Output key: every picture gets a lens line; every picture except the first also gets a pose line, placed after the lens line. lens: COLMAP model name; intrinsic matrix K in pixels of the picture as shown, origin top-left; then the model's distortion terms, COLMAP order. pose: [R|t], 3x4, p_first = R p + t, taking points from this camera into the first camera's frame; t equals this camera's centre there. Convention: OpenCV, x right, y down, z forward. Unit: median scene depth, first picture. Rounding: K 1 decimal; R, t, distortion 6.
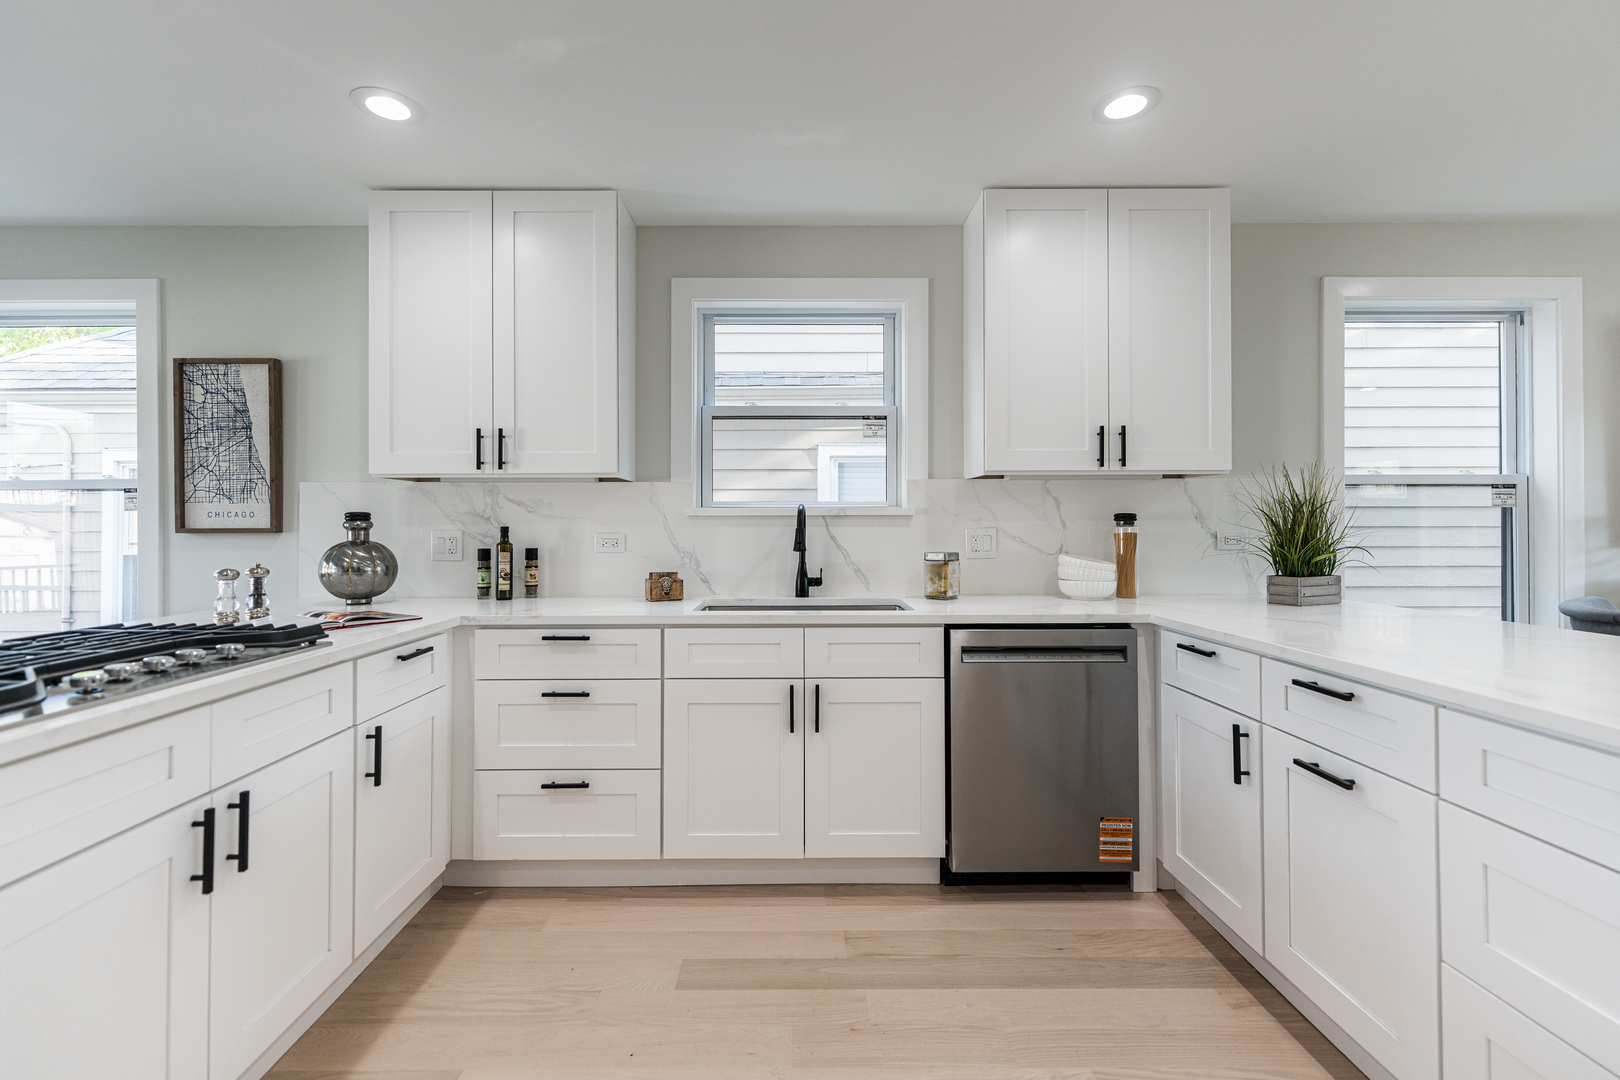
lens RADIAL K [[680.9, 0, 787.9], [0, 680.9, 516.3], [0, 0, 1]] dist [-0.000170, -0.000103]
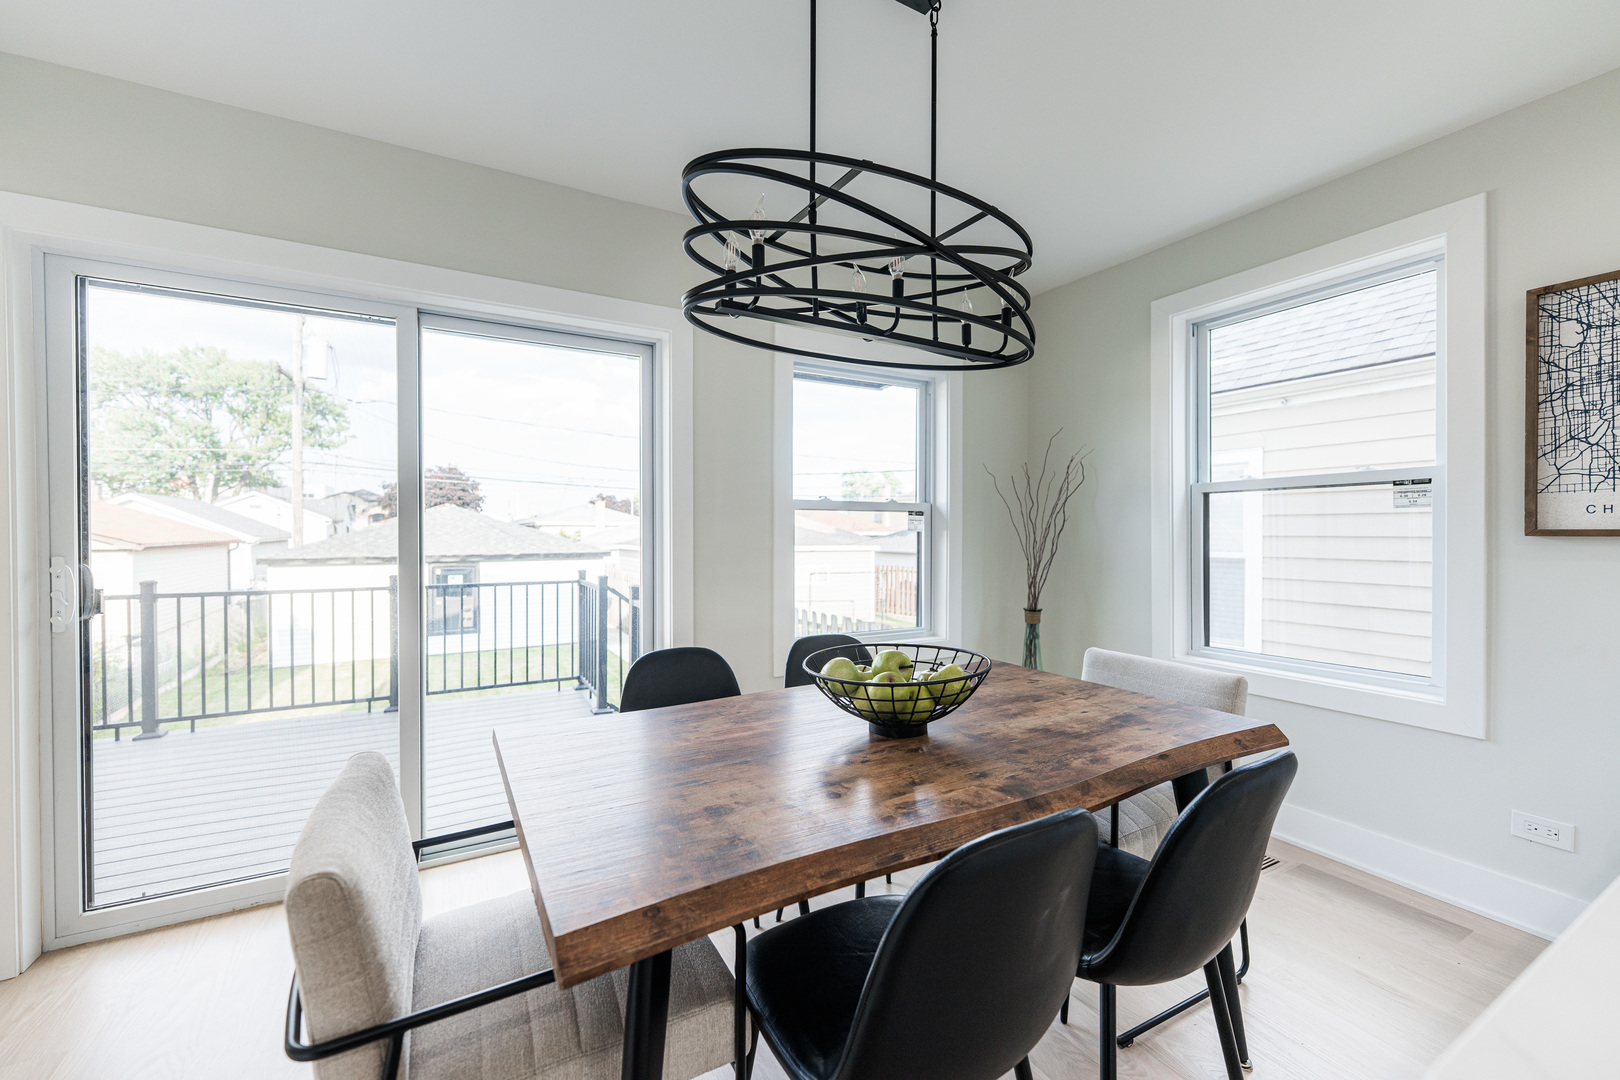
lens RADIAL K [[646.6, 0, 810.0], [0, 646.6, 540.0], [0, 0, 1]] dist [0.001156, 0.000126]
pose [[0.492171, 0.016510, -0.870342, -0.672375], [0.009761, 0.999653, 0.024483, 0.005072], [0.870444, -0.020545, 0.491839, 0.006785]]
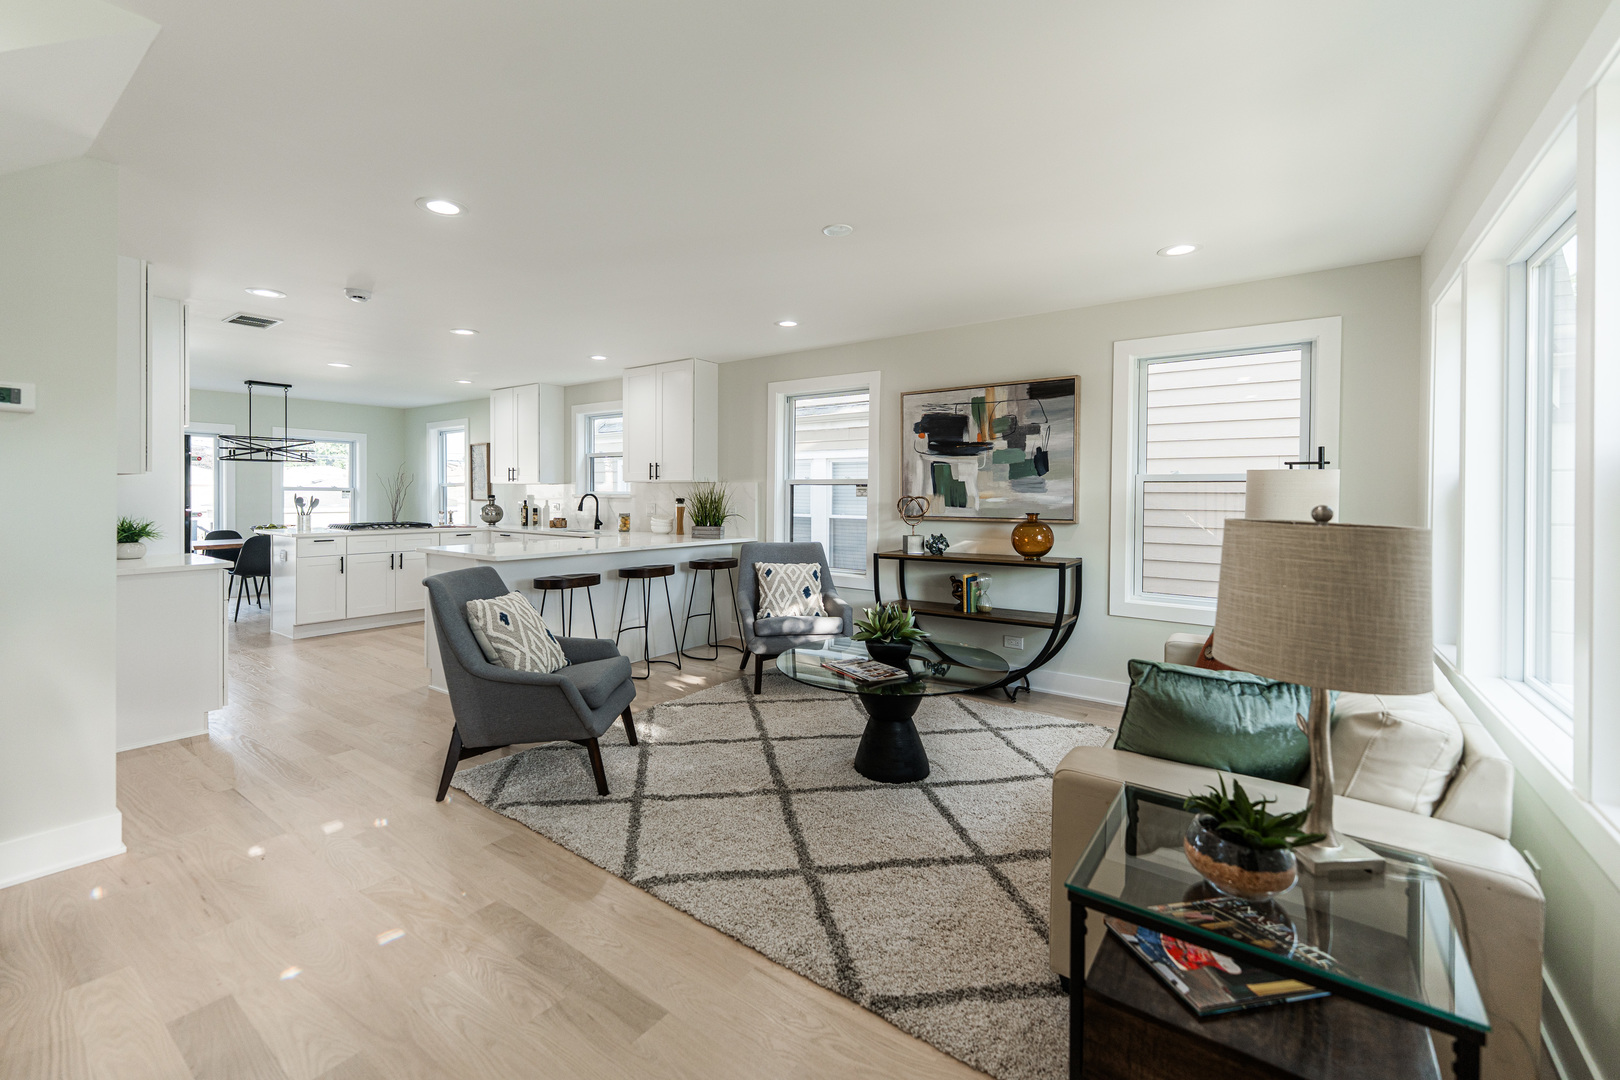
lens RADIAL K [[676.1, 0, 782.2], [0, 676.1, 498.2], [0, 0, 1]] dist [0.000836, 0.000038]
pose [[0.801857, 0.012133, -0.597392, 2.047528], [-0.001165, 0.999824, 0.018742, -0.045412], [0.597514, -0.014332, 0.801730, -0.606551]]
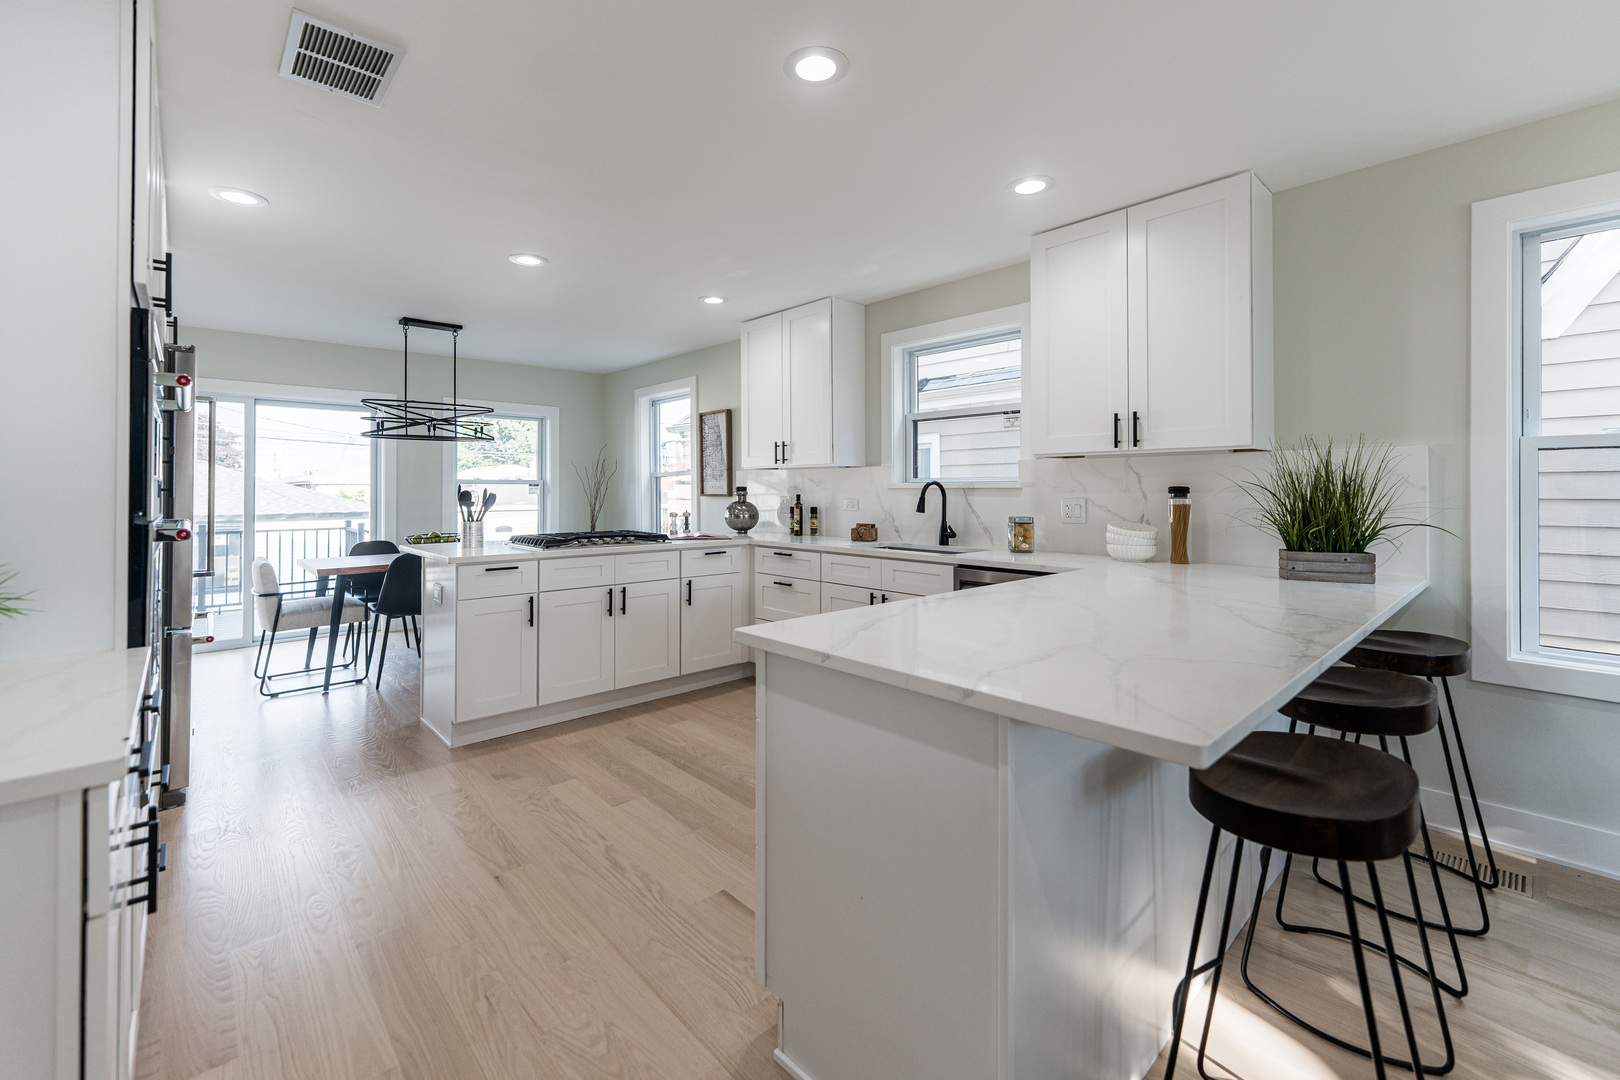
lens RADIAL K [[675.5, 0, 807.3], [0, 675.5, 485.8], [0, 0, 1]] dist [-0.001605, -0.000166]
pose [[0.679391, -0.002111, -0.733774, 0.847420], [0.008519, 0.999951, 0.005012, -0.015363], [0.733727, -0.009656, 0.679376, -0.170664]]
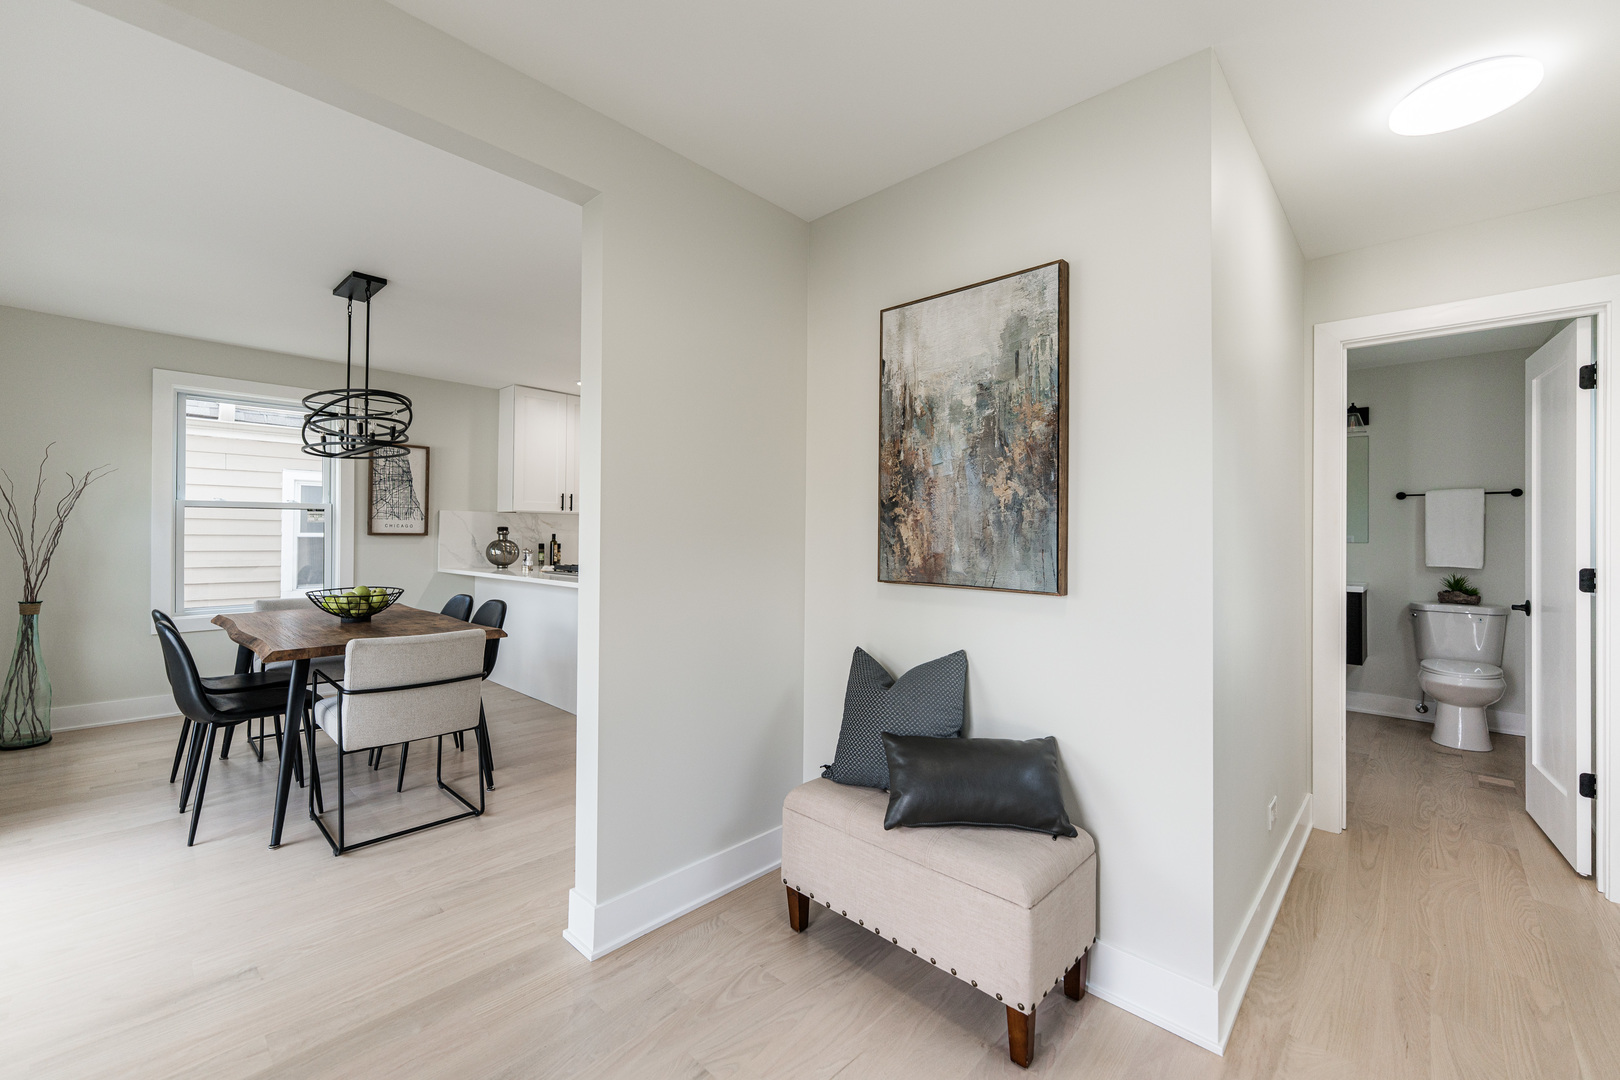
lens RADIAL K [[659.7, 0, 806.3], [0, 659.7, 530.2], [0, 0, 1]] dist [0.000549, 0.000044]
pose [[0.682577, 0.015207, 0.730656, -1.393374], [-0.023255, 0.999729, 0.000918, -0.018395], [-0.730444, -0.017618, 0.682745, -1.094793]]
